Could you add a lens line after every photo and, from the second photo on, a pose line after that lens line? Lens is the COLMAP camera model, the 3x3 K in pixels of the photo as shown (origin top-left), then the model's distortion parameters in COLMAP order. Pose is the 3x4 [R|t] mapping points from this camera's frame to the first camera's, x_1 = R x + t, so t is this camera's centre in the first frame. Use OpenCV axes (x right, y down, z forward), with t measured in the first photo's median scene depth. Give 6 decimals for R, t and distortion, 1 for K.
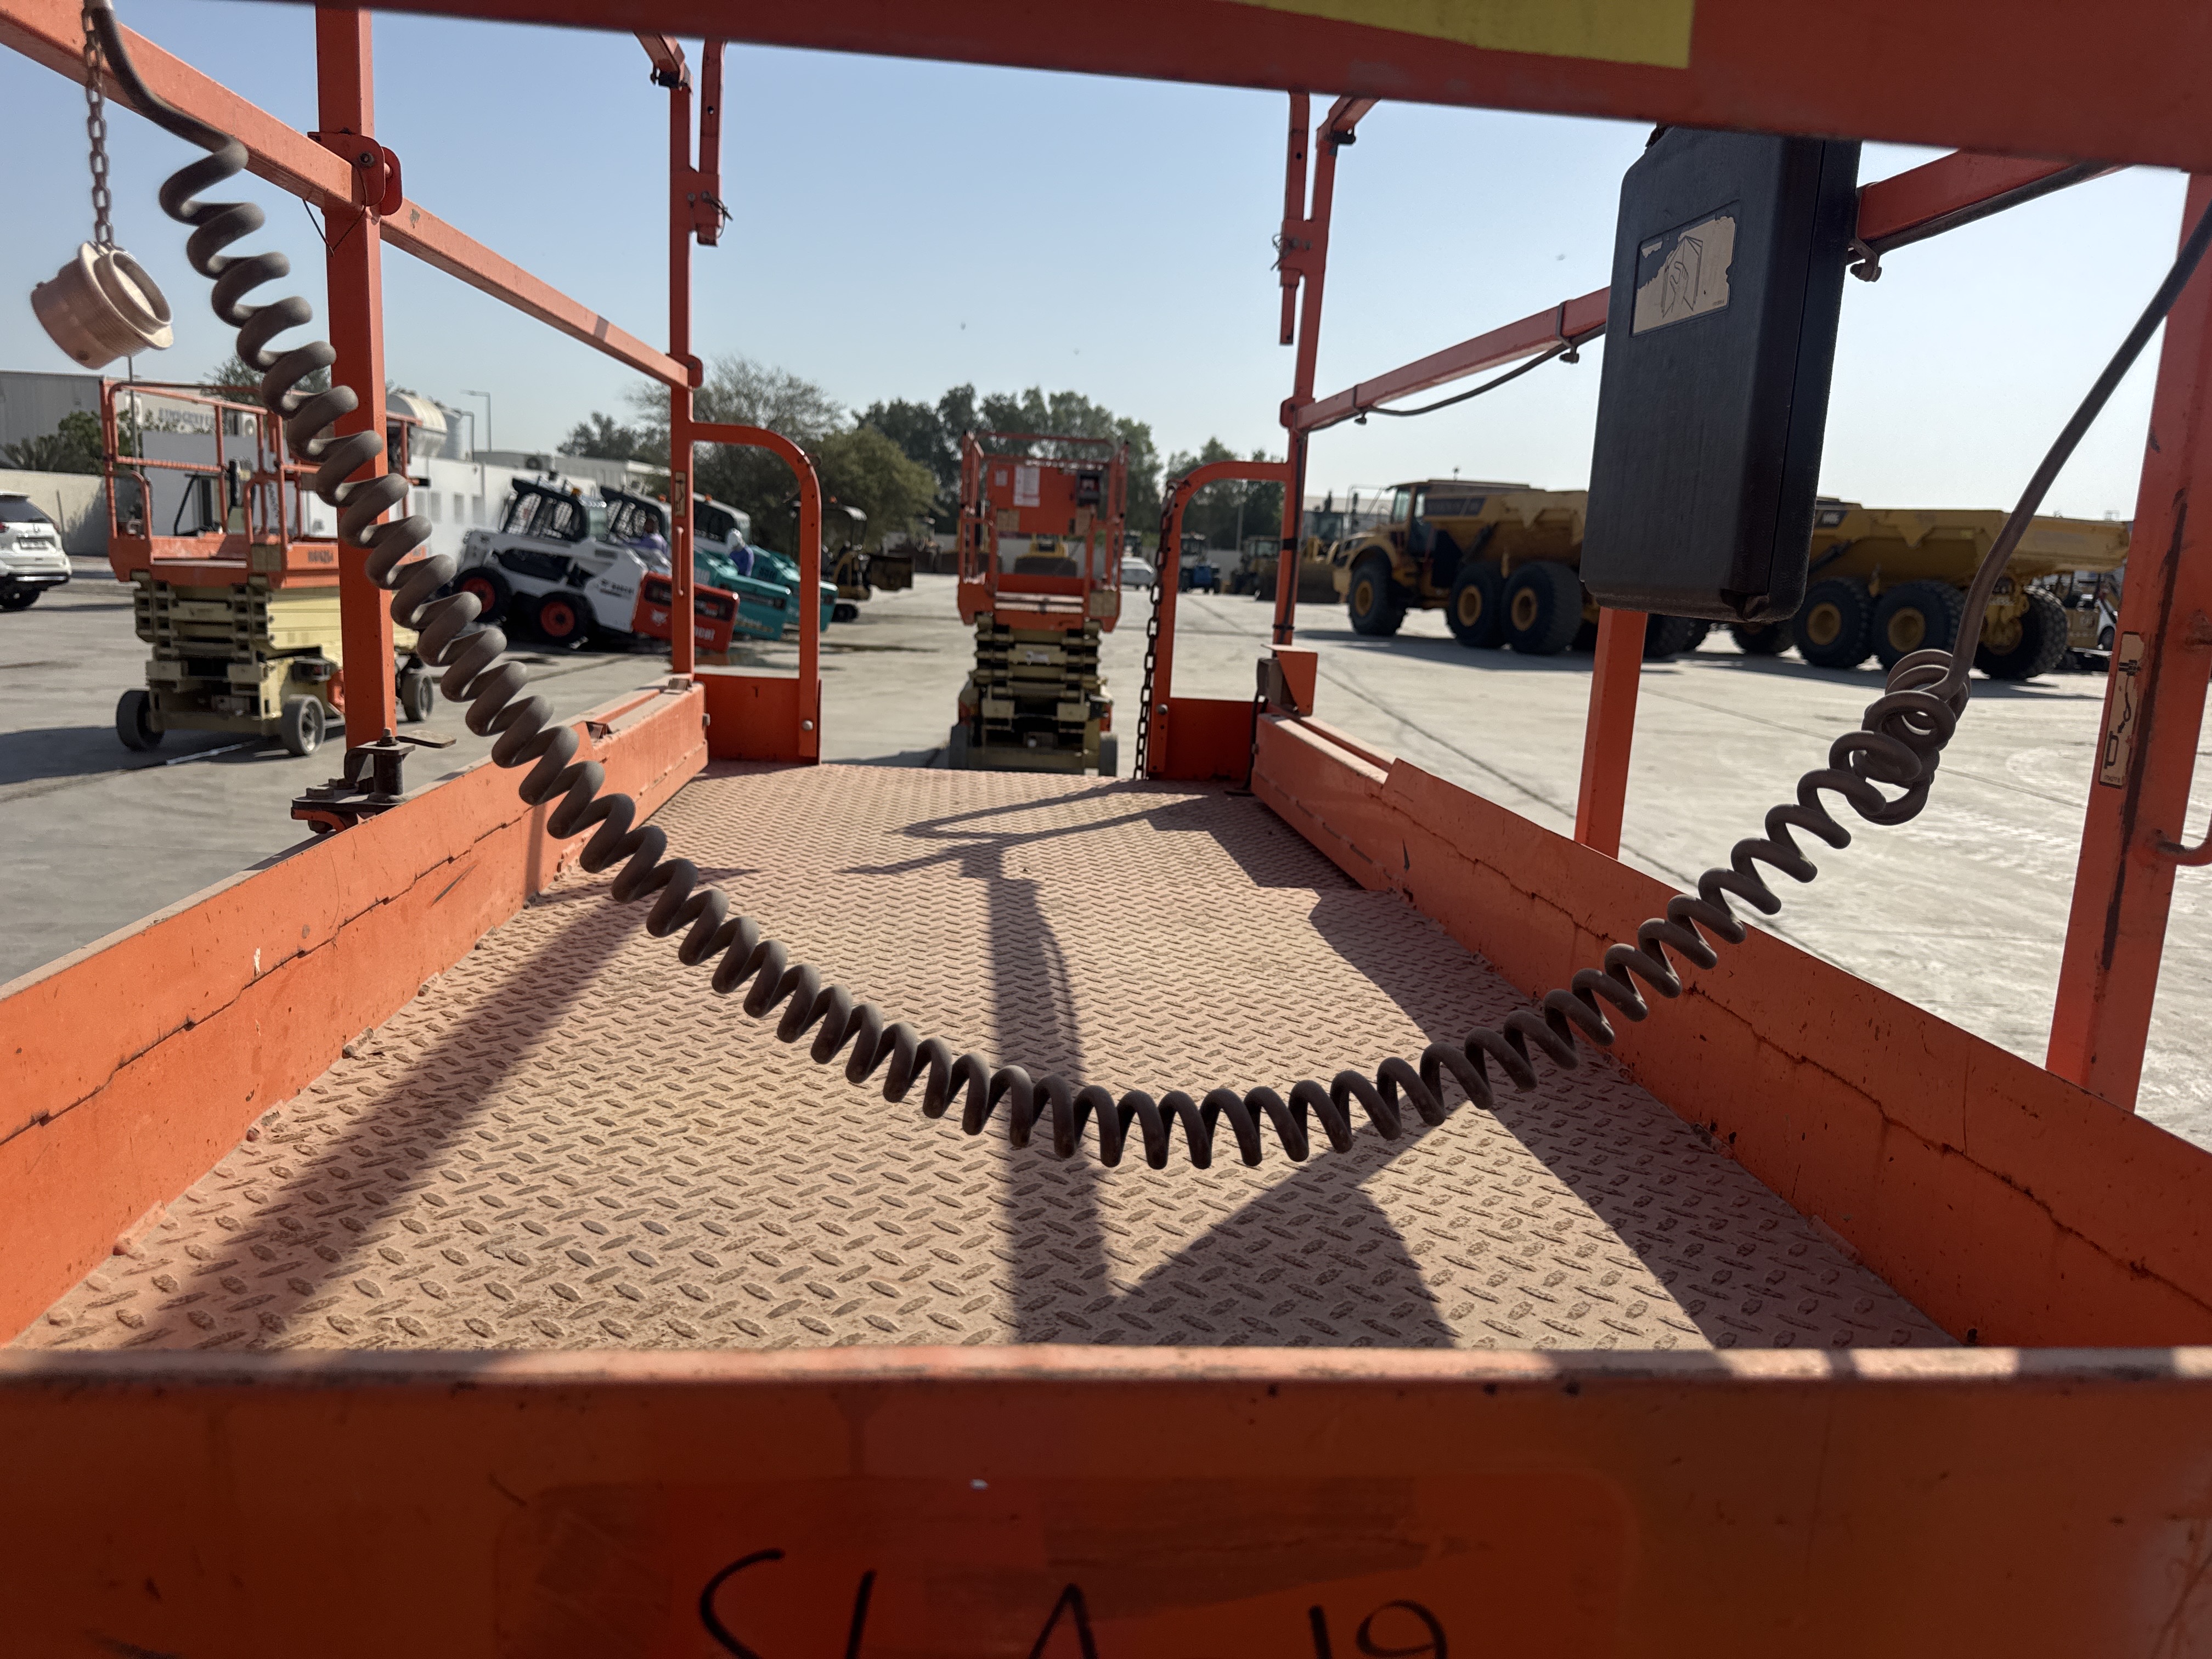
lens RADIAL K [[1565.7, 0, 1106.0], [0, 1565.7, 829.5], [0, 0, 1]] dist [0.104496, -0.159493]
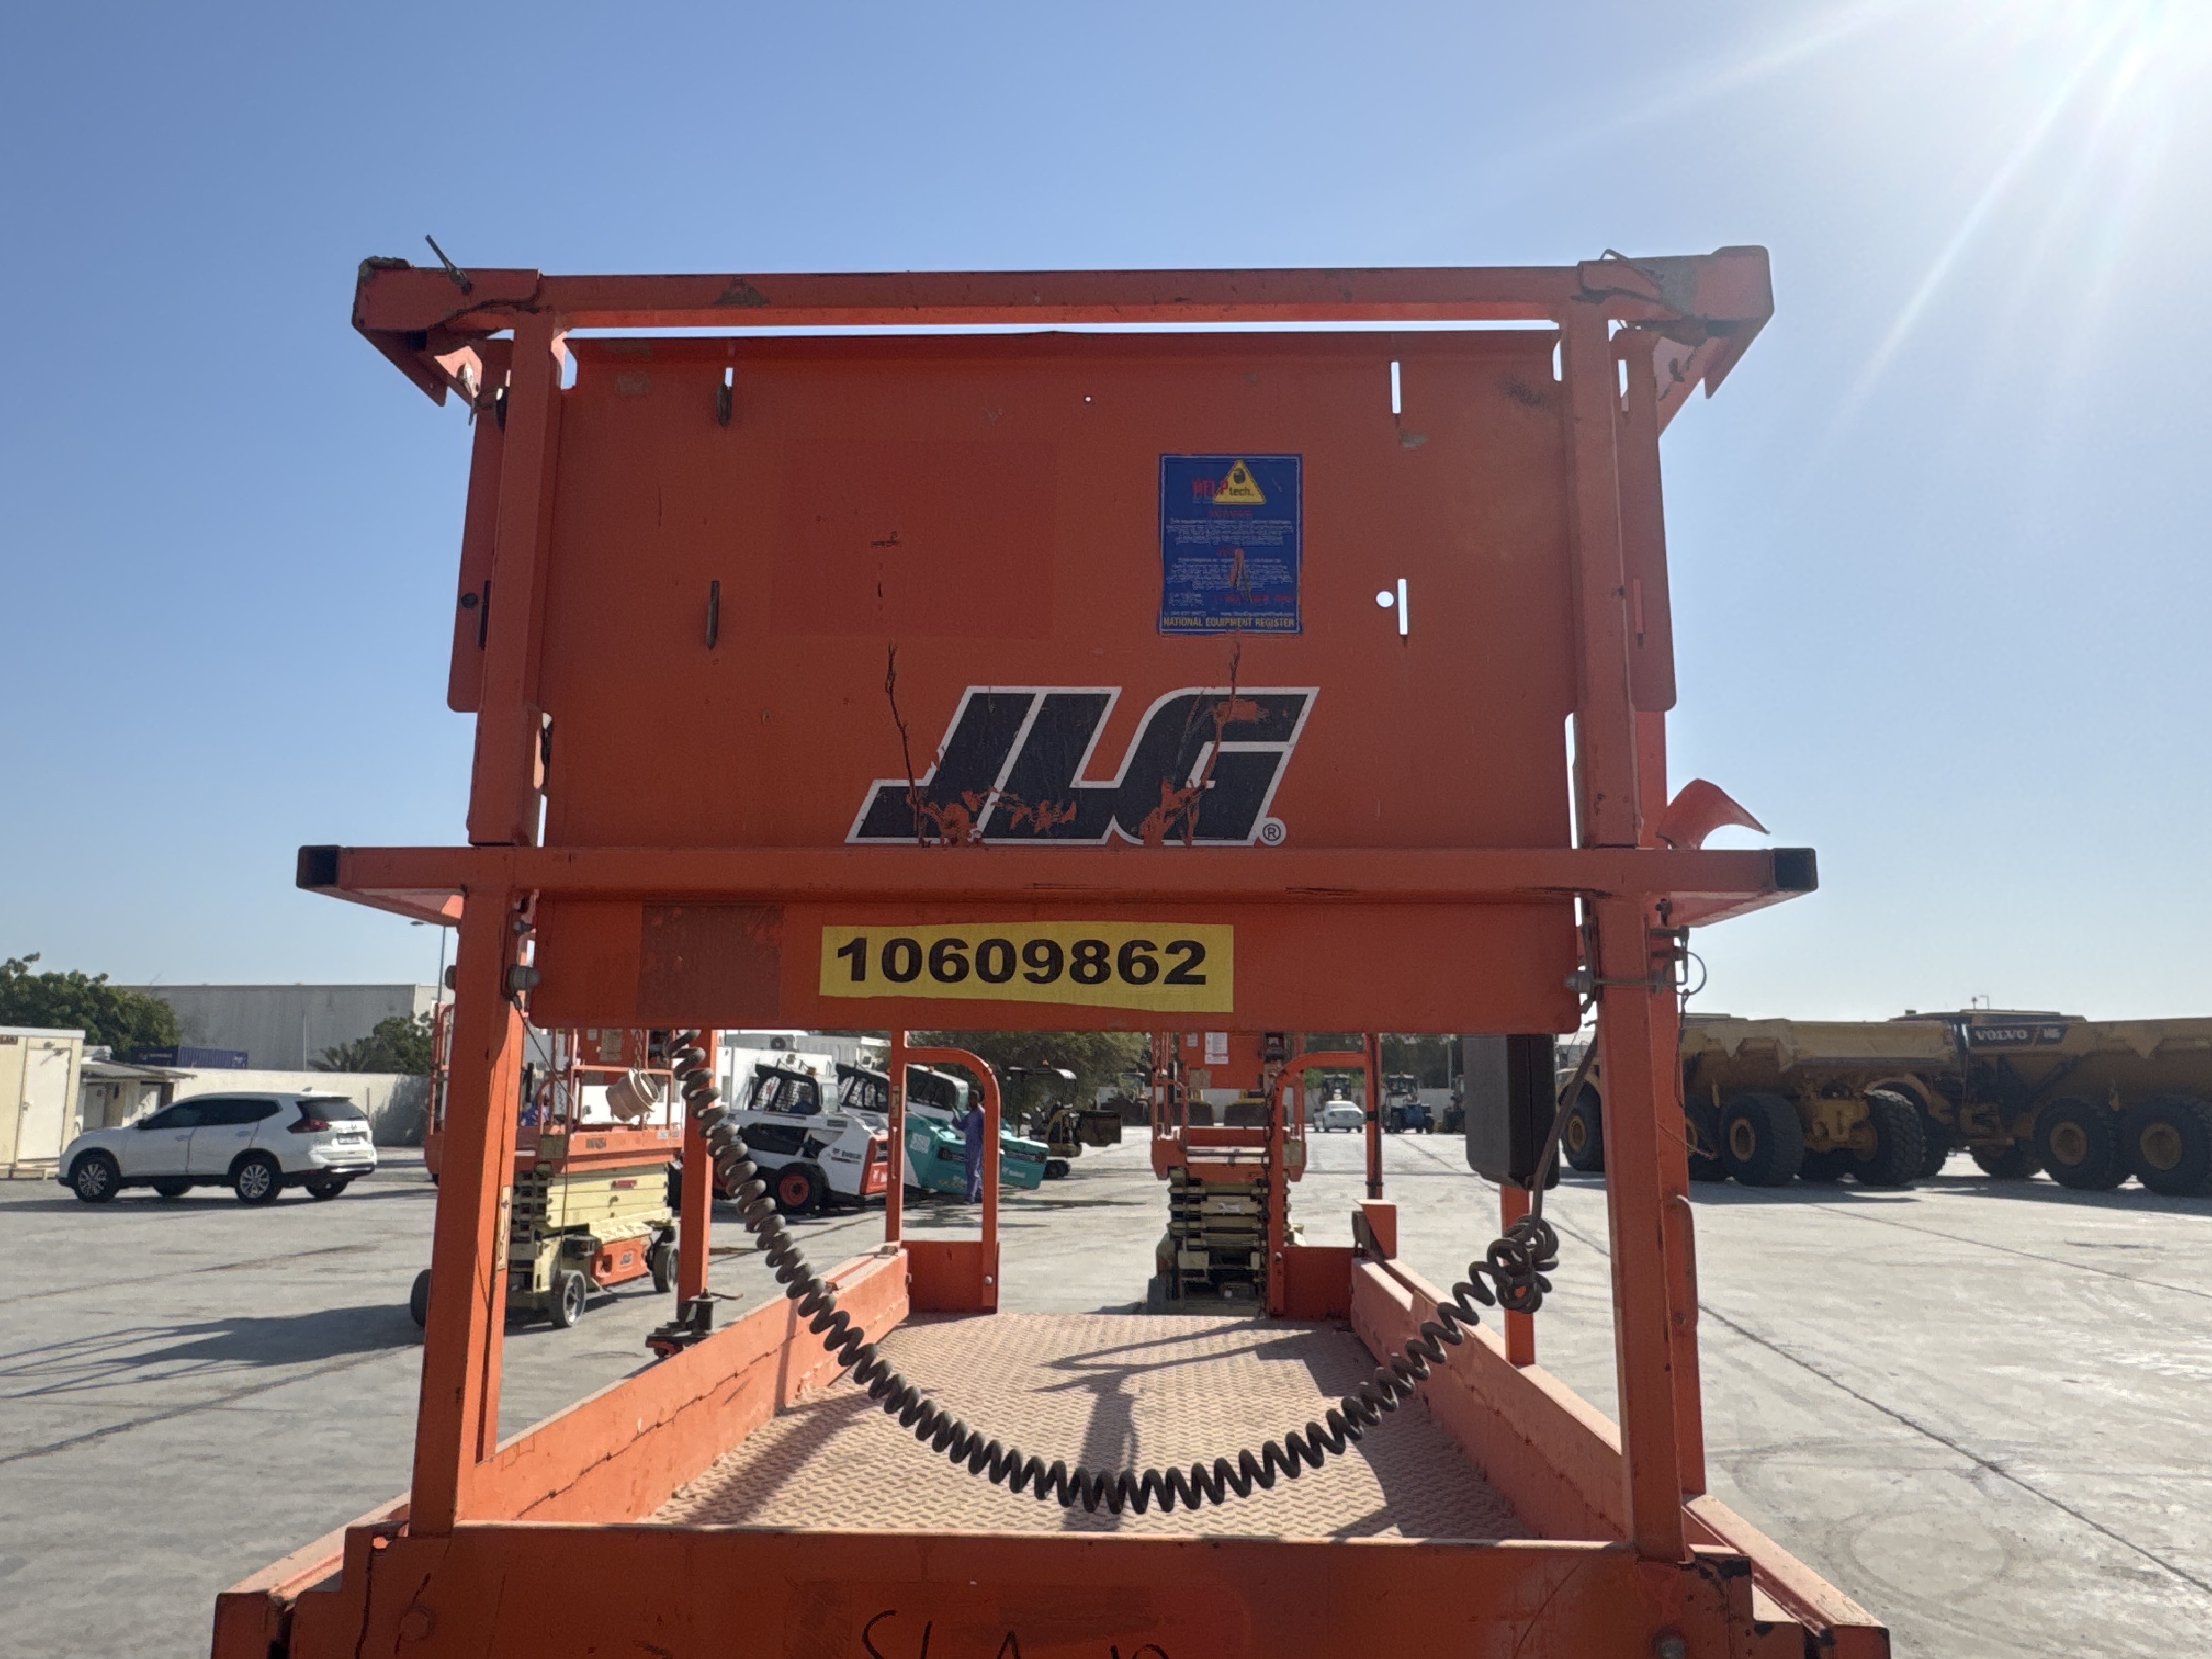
lens RADIAL K [[1558.9, 0, 1101.7], [0, 1558.9, 837.8], [0, 0, 1]] dist [0.001234, 0.001054]
pose [[0.989694, -0.066852, -0.126639, 0.013124], [0.020592, 0.941589, -0.336134, 0.003489], [0.141713, 0.330062, 0.933261, -0.042398]]
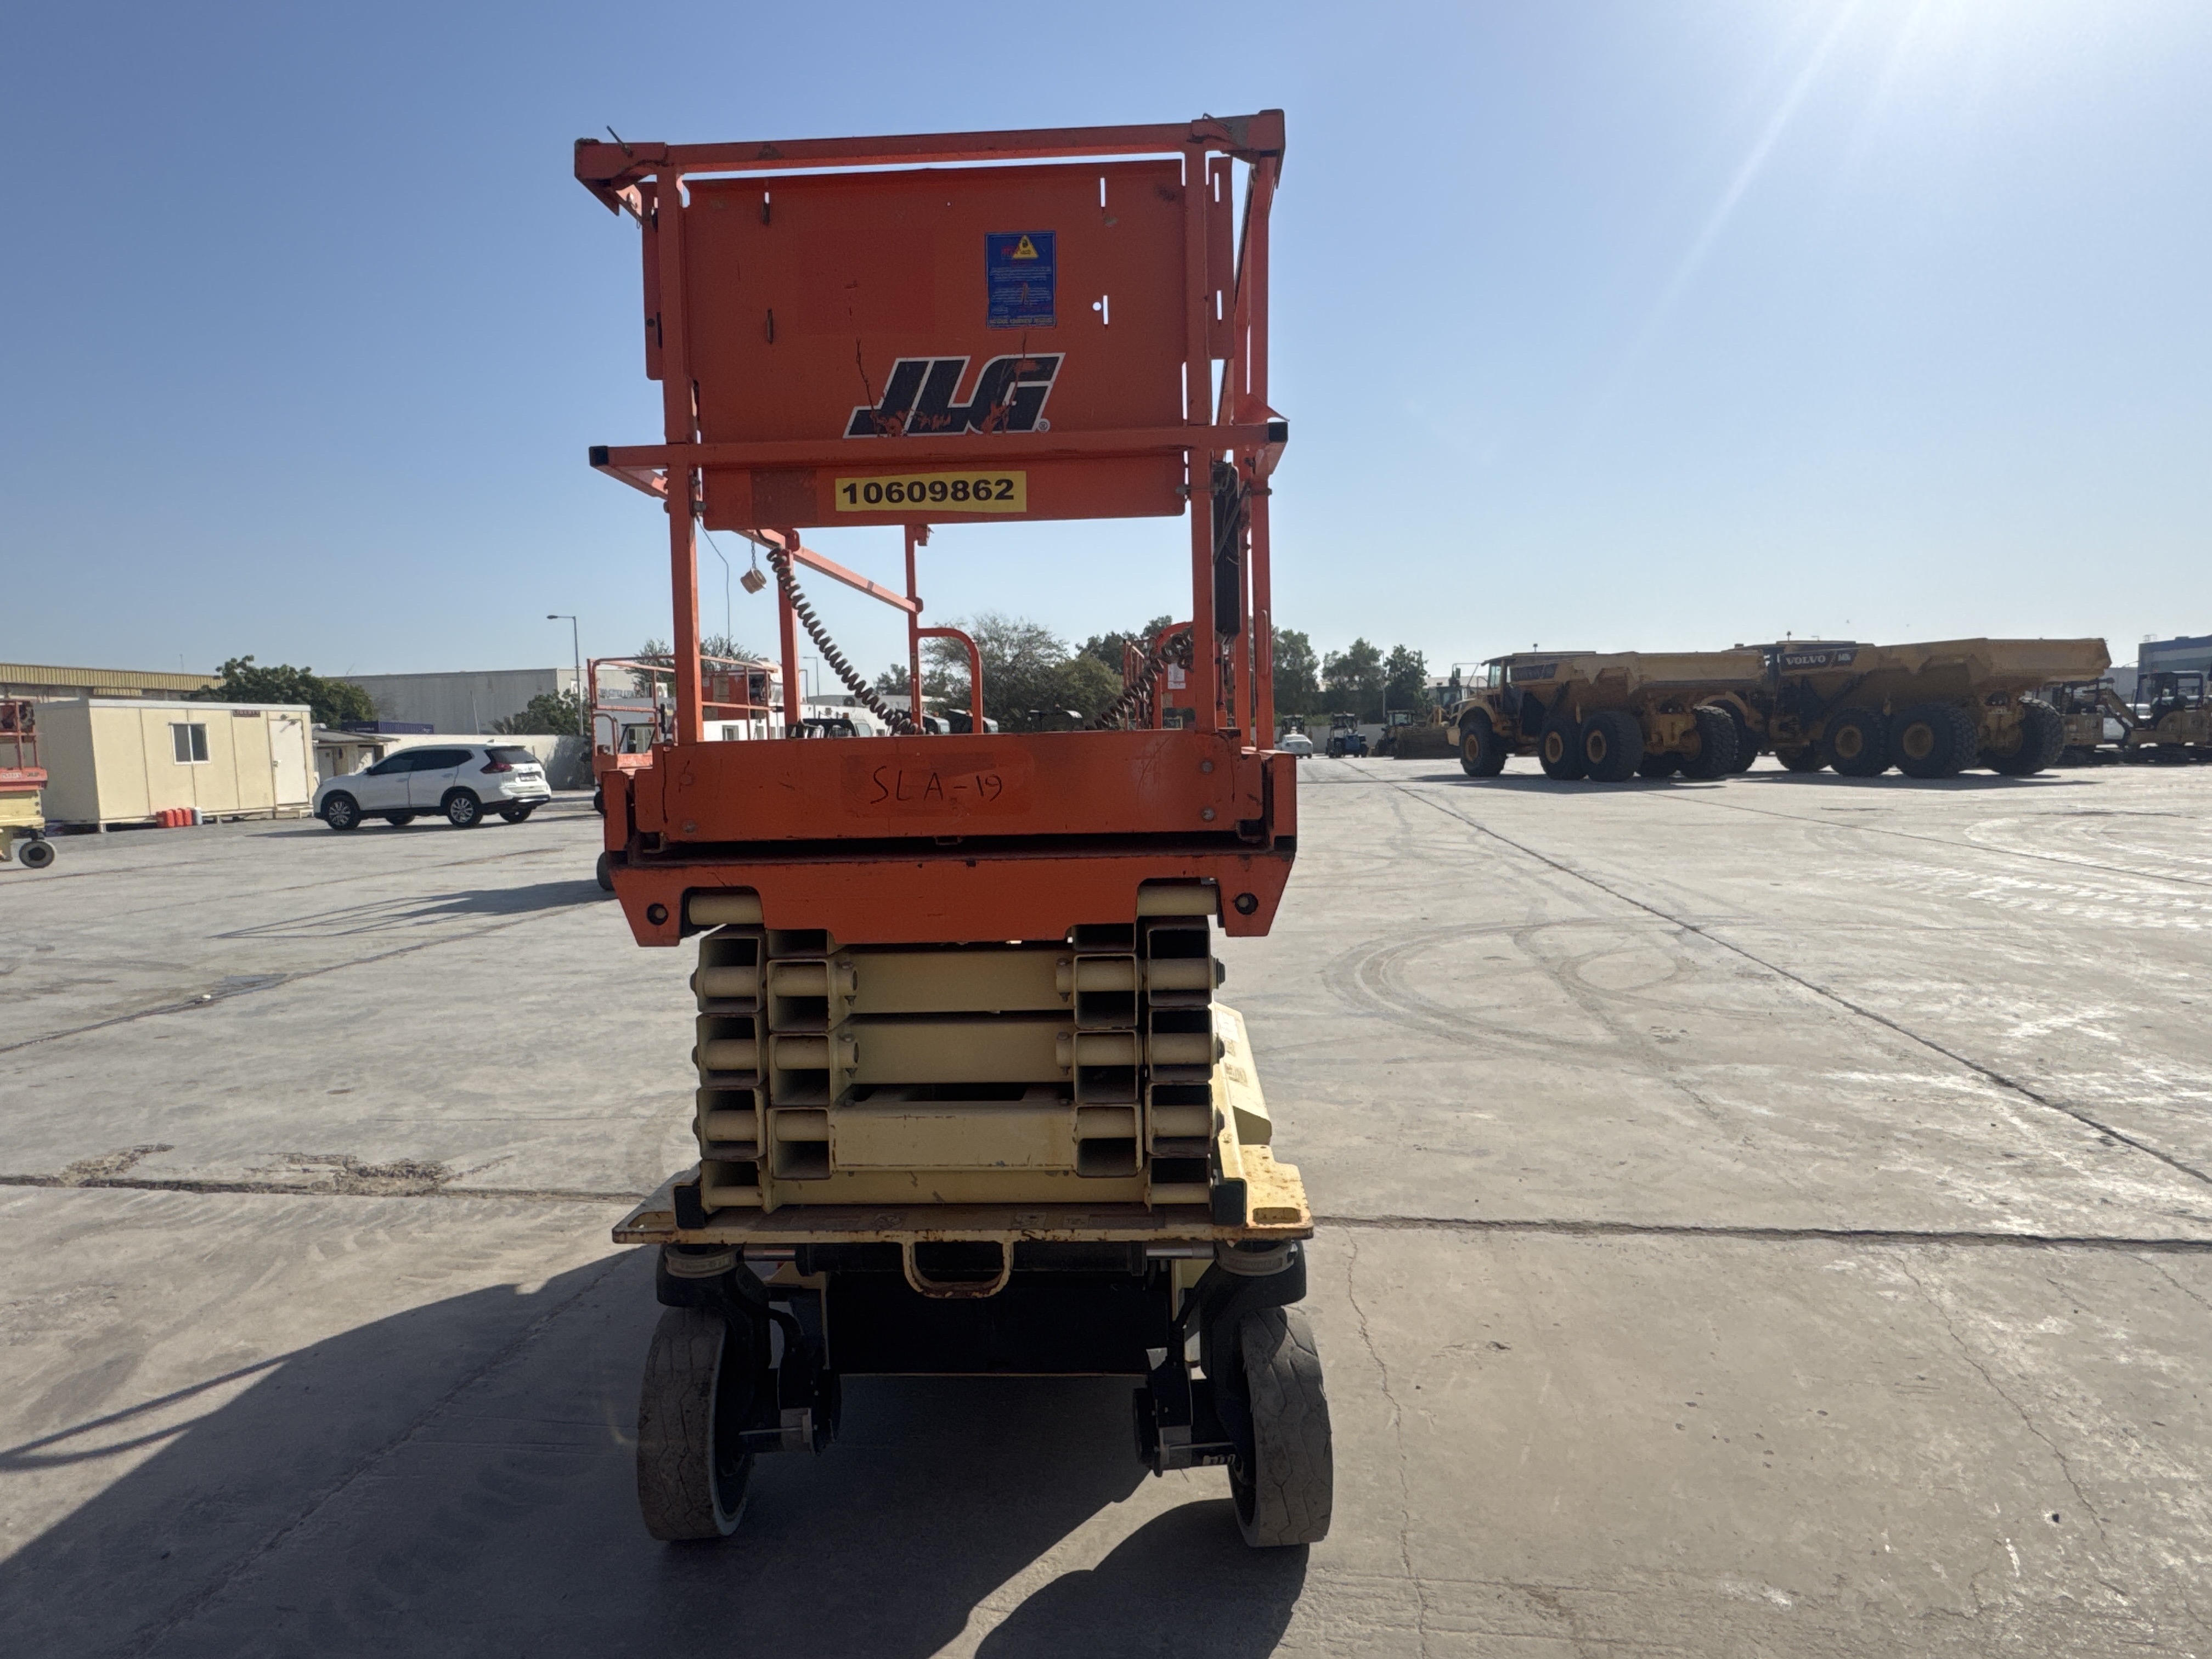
lens RADIAL K [[1252.0, 0, 1106.0], [0, 1252.0, 829.5], [0, 0, 1]] dist [-0.001075, 0.000752]
pose [[0.987242, -0.067377, -0.144271, 0.032625], [0.051921, 0.992757, -0.108339, 0.031675], [0.150526, 0.099467, 0.983590, -0.089236]]
